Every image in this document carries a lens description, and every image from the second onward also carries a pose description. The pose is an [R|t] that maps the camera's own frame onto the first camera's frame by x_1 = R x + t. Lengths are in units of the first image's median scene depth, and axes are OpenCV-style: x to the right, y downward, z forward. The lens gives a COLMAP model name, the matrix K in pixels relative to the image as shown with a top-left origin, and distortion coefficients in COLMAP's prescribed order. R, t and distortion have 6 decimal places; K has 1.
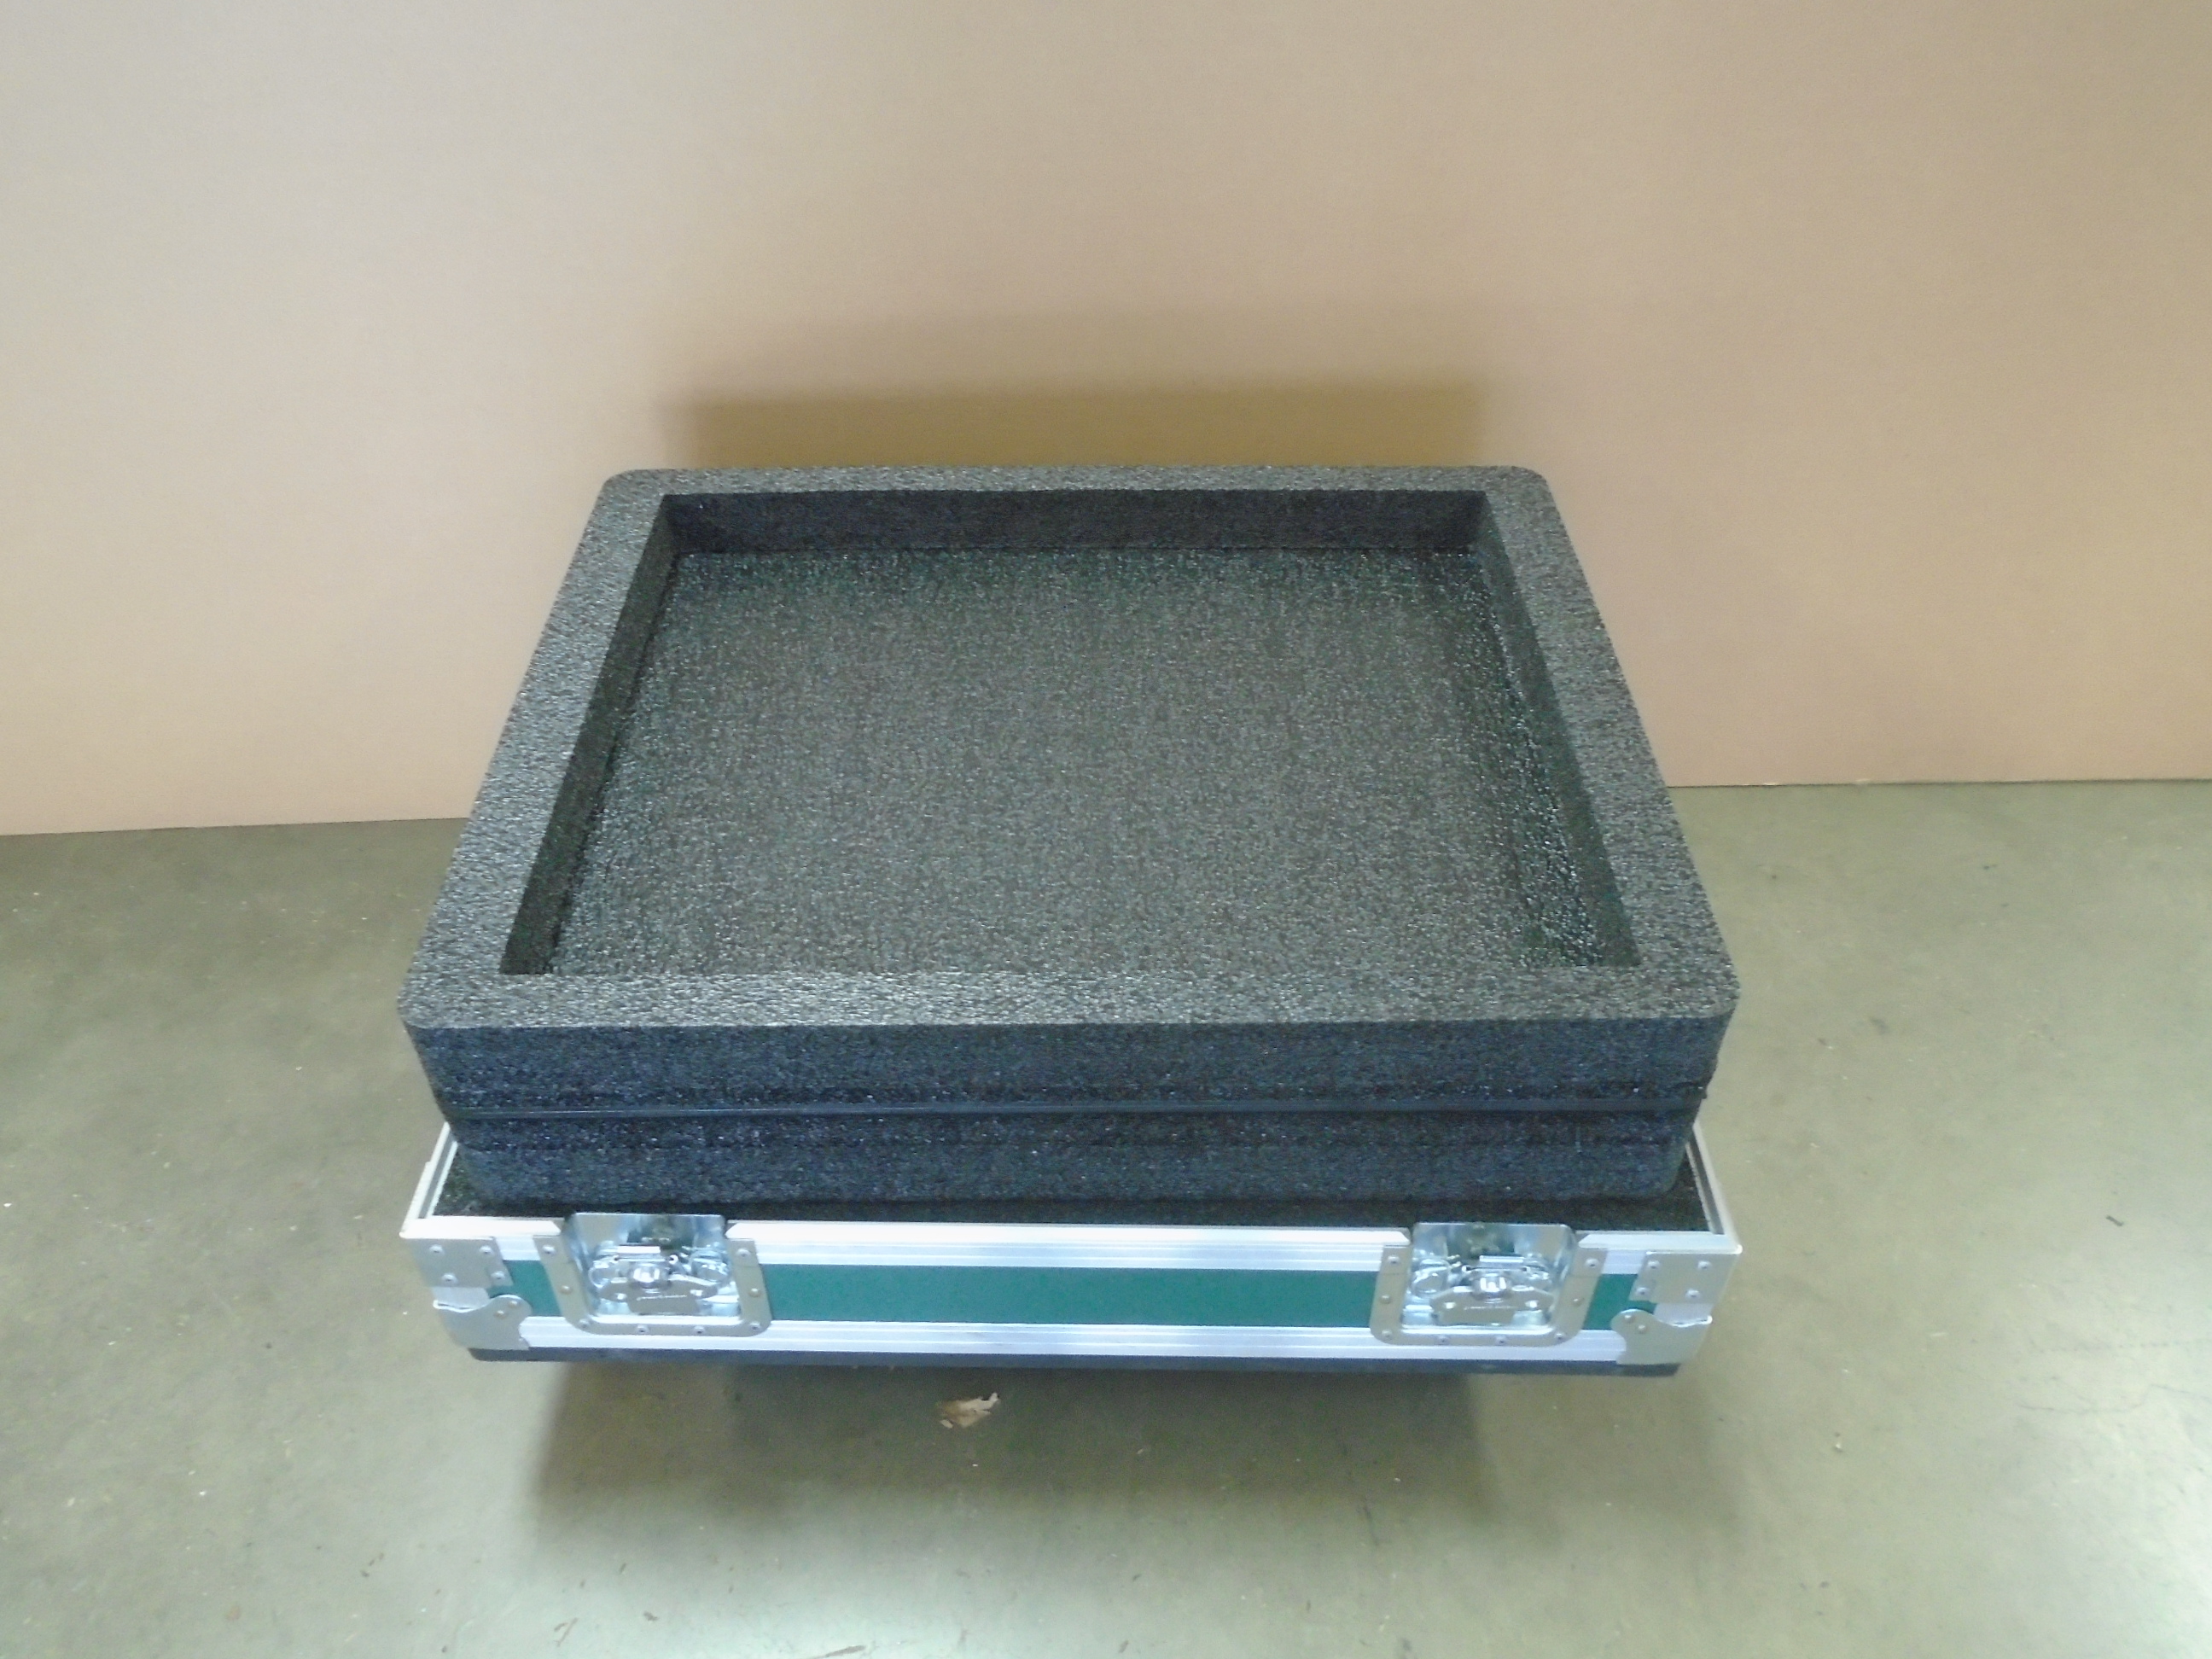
lens RADIAL K [[1693.7, 0, 1094.8], [0, 1693.7, 844.9], [0, 0, 1]] dist [-0.003134, -0.001139]
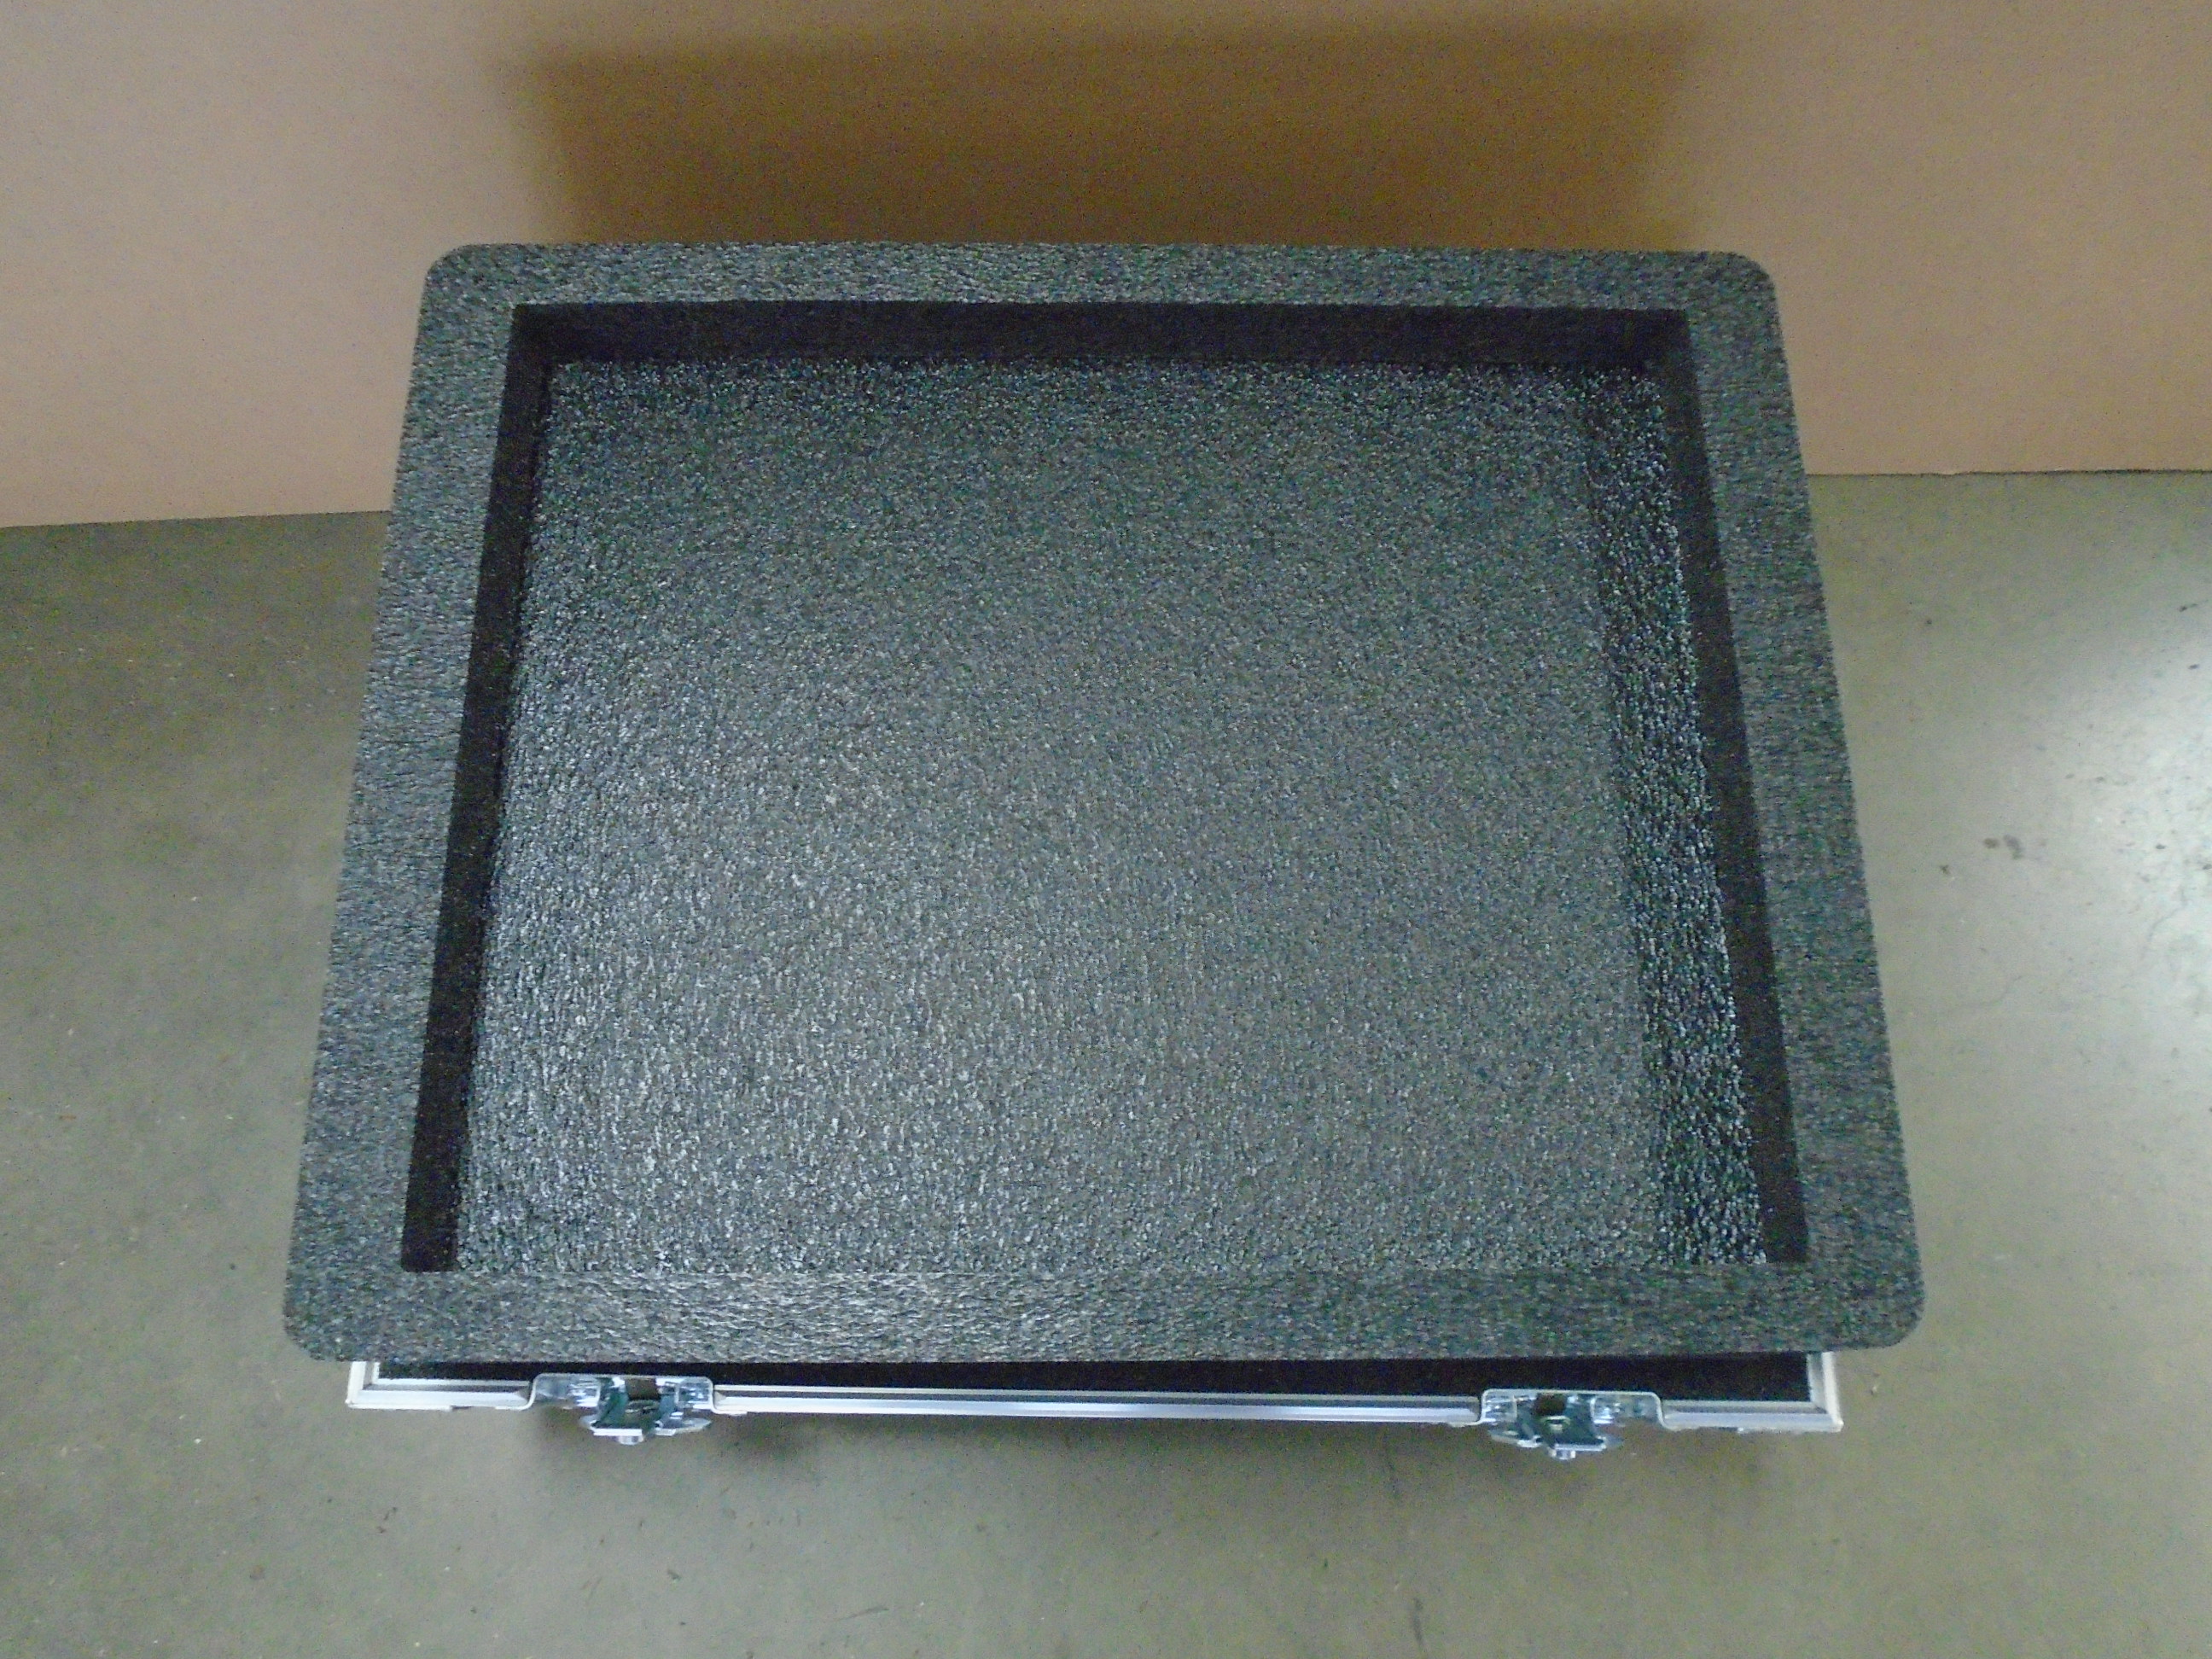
lens RADIAL K [[1693.7, 0, 1093.1], [0, 1693.7, 810.7], [0, 0, 1]] dist [-0.003134, -0.001139]
pose [[0.999867, 0.004987, 0.015513, -0.026176], [-0.011952, 0.871569, 0.490128, -0.373033], [-0.011076, -0.490248, 0.871513, 0.289998]]
